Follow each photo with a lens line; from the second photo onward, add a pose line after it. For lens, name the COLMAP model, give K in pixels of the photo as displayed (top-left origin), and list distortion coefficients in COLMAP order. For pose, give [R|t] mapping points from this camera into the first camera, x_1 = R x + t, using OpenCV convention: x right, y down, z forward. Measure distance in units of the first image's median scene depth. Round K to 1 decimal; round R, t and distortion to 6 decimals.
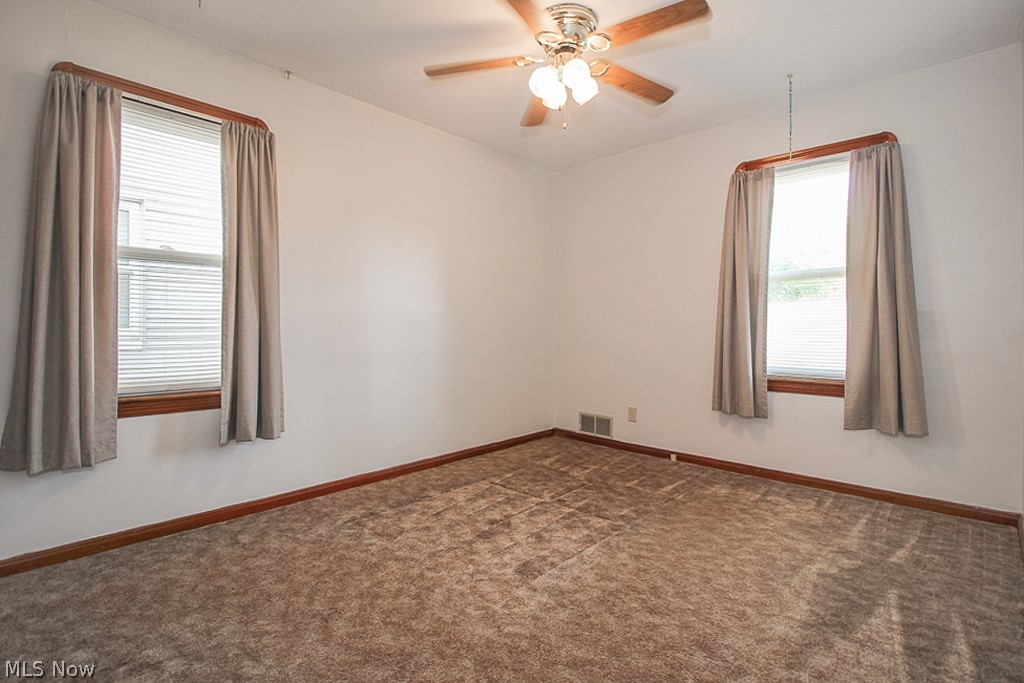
lens RADIAL K [[490.0, 0, 509.6], [0, 490.0, 321.9], [0, 0, 1]] dist [0.015262, -0.013029]
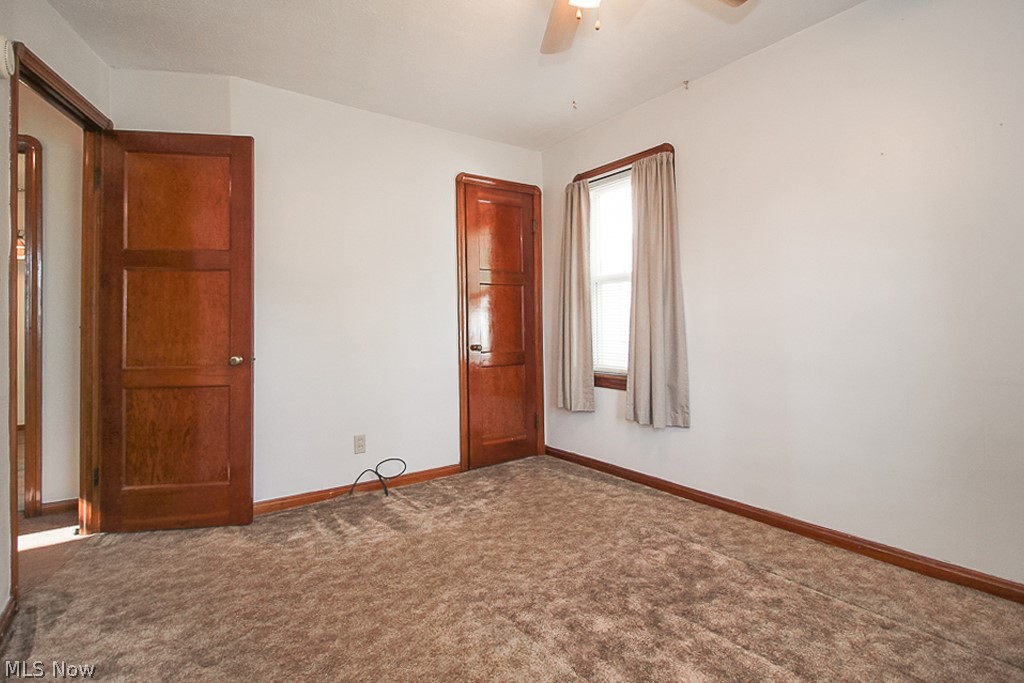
lens RADIAL K [[502.4, 0, 511.1], [0, 502.4, 314.1], [0, 0, 1]] dist [0.015034, -0.012476]
pose [[-0.193974, -0.027384, -0.980624, 0.827939], [0.017519, 0.999354, -0.031373, 0.011237], [0.980850, -0.023266, -0.193369, 1.054536]]
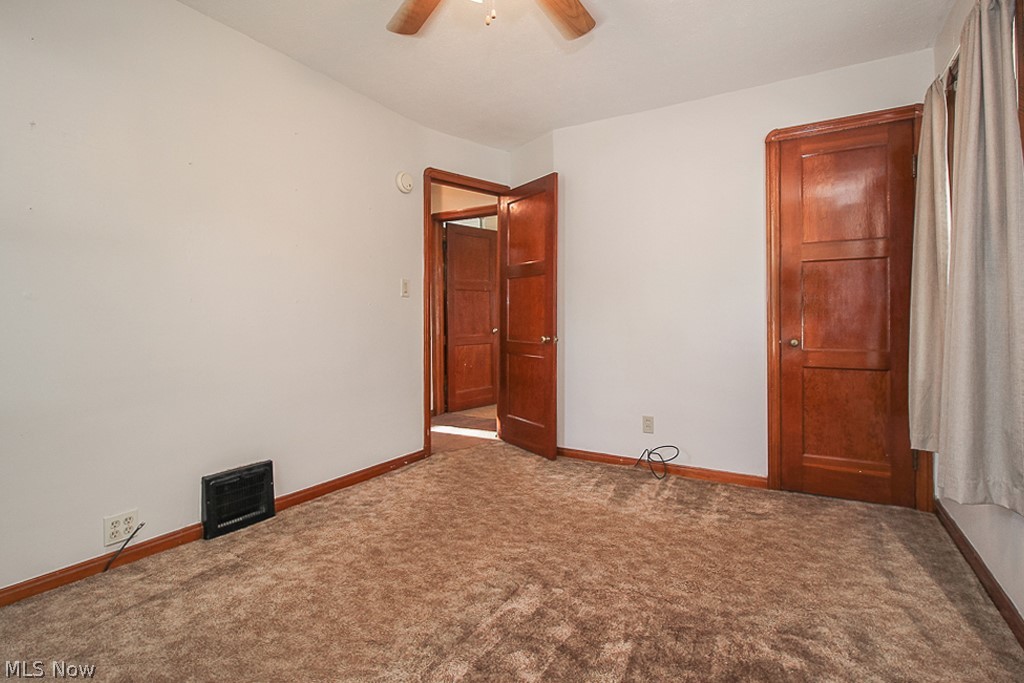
lens RADIAL K [[490.0, 0, 509.6], [0, 490.0, 321.9], [0, 0, 1]] dist [0.015262, -0.013029]
pose [[-0.975021, -0.003507, -0.222087, 0.242828], [-0.003031, 0.999992, -0.002484, 0.017189], [0.222094, -0.001748, -0.975024, 1.729994]]
